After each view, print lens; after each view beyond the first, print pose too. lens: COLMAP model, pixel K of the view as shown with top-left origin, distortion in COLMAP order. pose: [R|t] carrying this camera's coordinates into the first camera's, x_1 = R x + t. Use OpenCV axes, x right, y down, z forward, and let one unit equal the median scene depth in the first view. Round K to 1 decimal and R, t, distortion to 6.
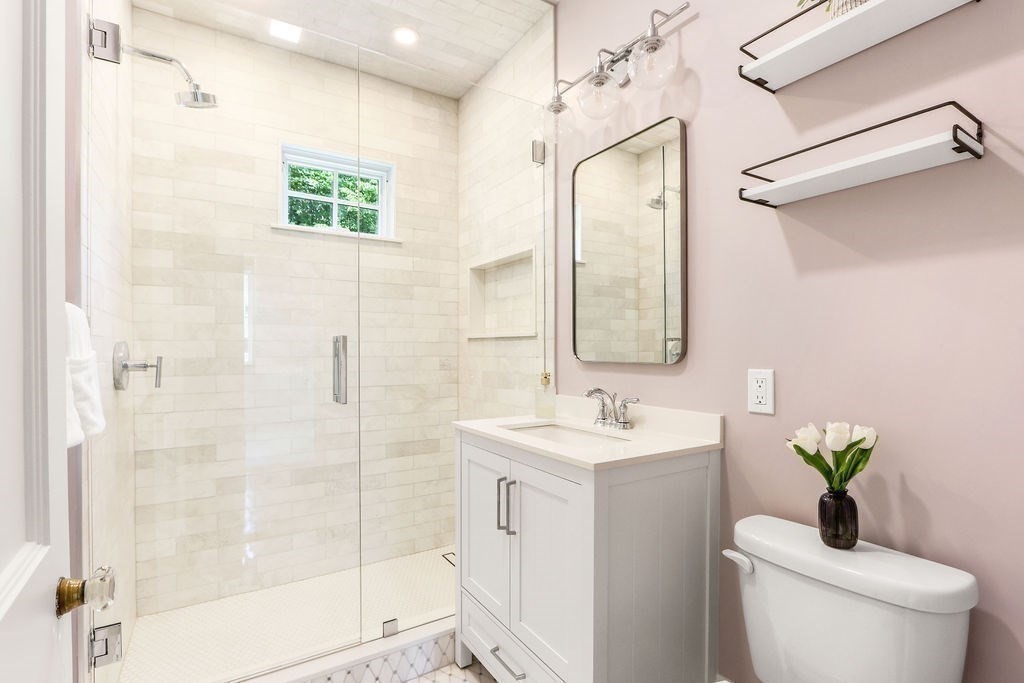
lens RADIAL K [[484.2, 0, 510.4], [0, 484.2, 347.8], [0, 0, 1]] dist [-0.018985, 0.002696]
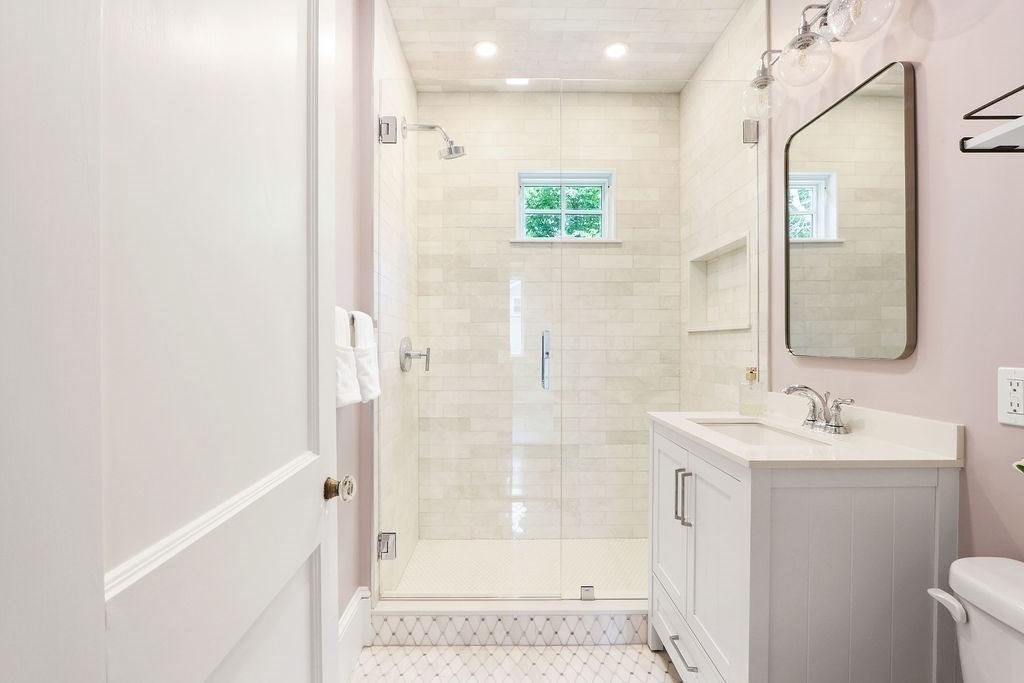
lens RADIAL K [[484.2, 0, 514.2], [0, 484.2, 341.6], [0, 0, 1]] dist [-0.018985, 0.002696]
pose [[0.852310, -0.001997, -0.523033, 0.180889], [0.000261, 0.999994, -0.003394, 0.004577], [0.523036, 0.002756, 0.852306, -0.037370]]
